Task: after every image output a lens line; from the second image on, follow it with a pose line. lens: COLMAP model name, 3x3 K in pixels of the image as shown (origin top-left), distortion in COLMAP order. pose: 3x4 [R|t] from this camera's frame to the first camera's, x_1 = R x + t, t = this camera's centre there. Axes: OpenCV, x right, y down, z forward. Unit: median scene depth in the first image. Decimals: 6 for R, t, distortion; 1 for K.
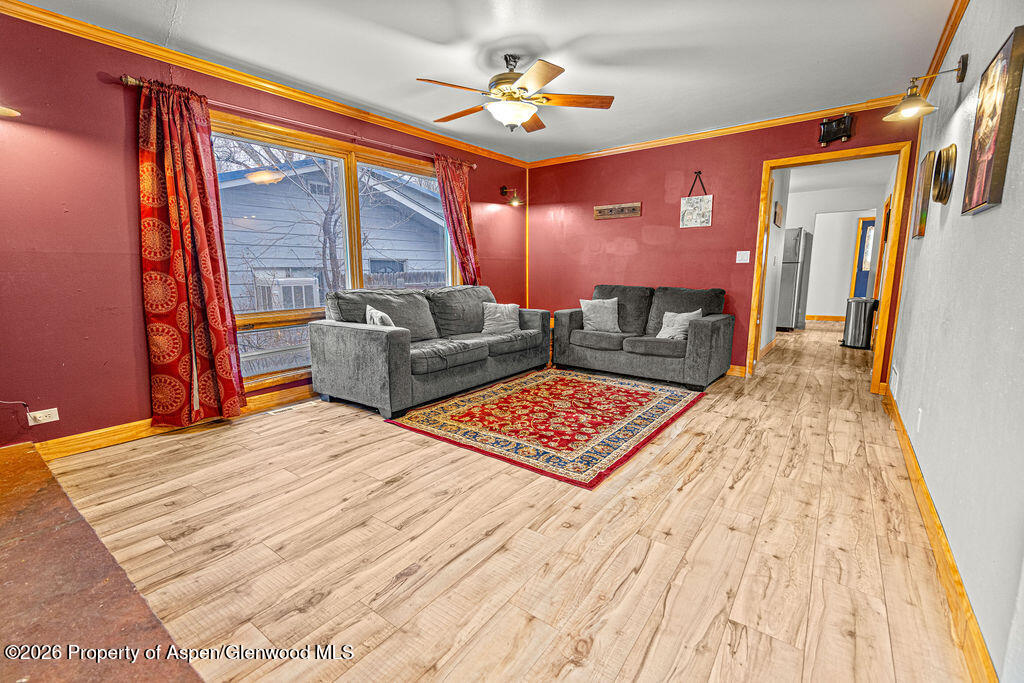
lens RADIAL K [[442.1, 0, 512.0], [0, 442.1, 341.5], [0, 0, 1]] dist [0.002396, 0.000678]
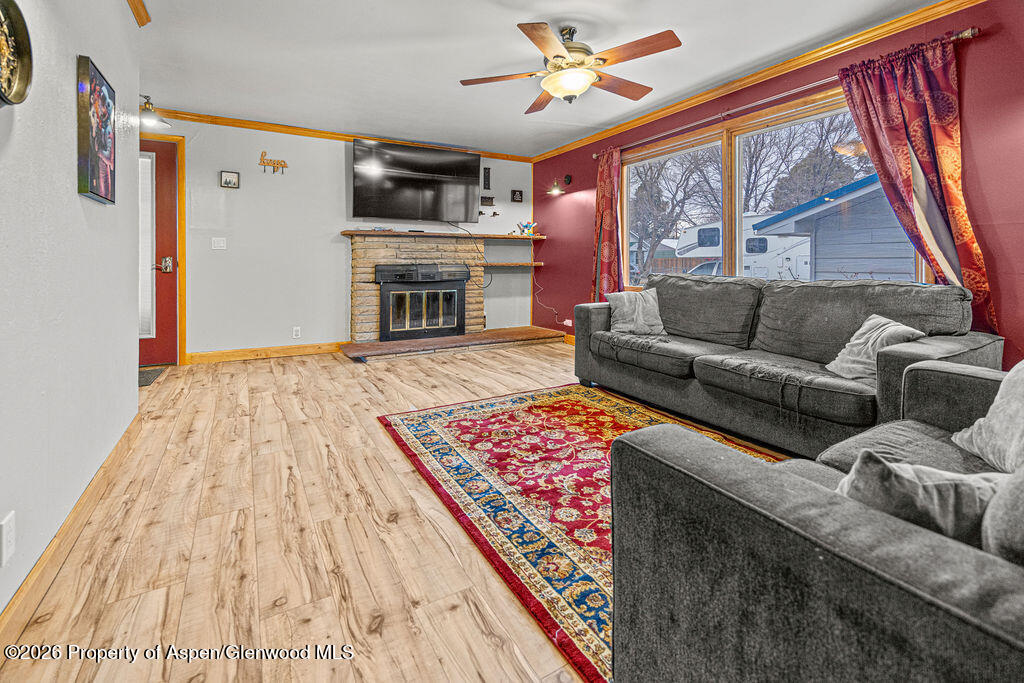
lens RADIAL K [[442.1, 0, 512.0], [0, 442.1, 341.5], [0, 0, 1]] dist [0.002396, 0.000678]
pose [[-0.384151, 0.171806, -0.907144, 0.931384], [-0.144972, 0.959121, 0.243042, -0.205620], [0.911817, 0.224875, -0.343540, 1.393663]]
